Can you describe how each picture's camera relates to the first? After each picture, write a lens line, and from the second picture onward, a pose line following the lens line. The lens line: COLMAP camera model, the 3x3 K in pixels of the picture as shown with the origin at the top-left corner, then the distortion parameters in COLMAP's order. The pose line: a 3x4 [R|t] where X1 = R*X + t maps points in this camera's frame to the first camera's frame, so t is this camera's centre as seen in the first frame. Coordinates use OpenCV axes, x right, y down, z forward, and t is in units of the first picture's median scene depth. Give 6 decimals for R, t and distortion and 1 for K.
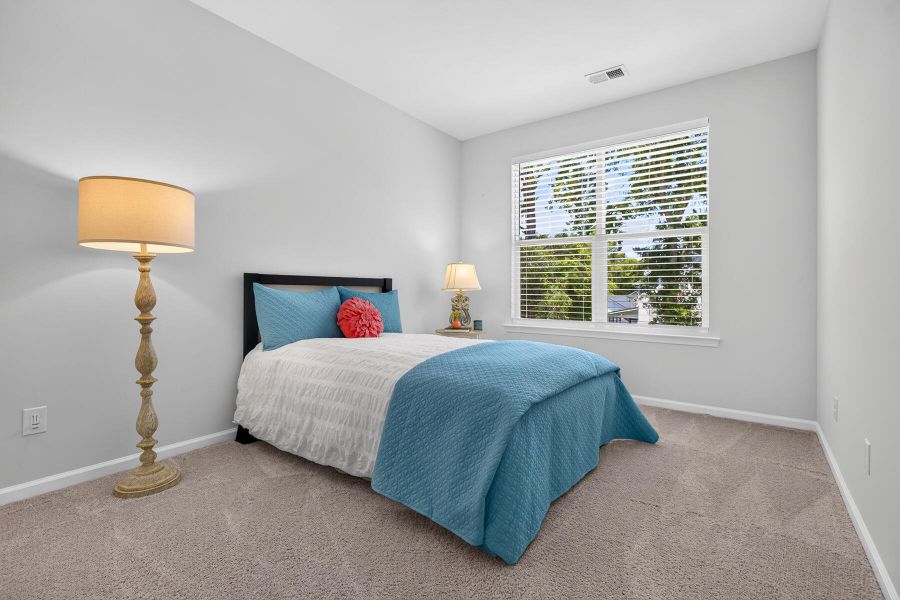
lens RADIAL K [[402.8, 0, 450.0], [0, 402.8, 300.0], [0, 0, 1]] dist [-0.032894, -0.000073]
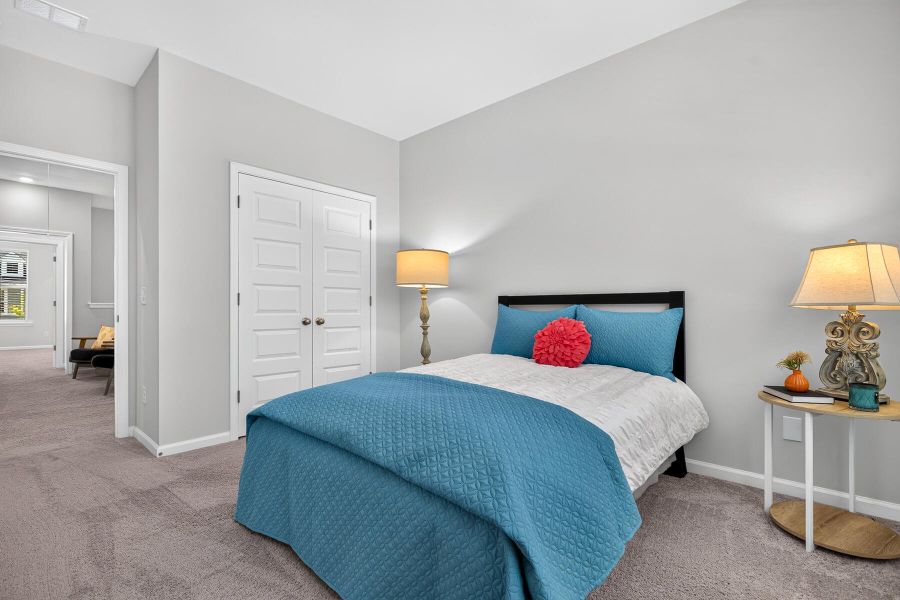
lens RADIAL K [[411.5, 0, 455.5], [0, 411.5, 307.9], [0, 0, 1]] dist [-0.001577, -0.000394]
pose [[-0.095239, -0.001889, -0.995453, 0.795190], [-0.014217, 0.999899, -0.000537, -0.026923], [0.995353, 0.014101, -0.095256, 0.974052]]
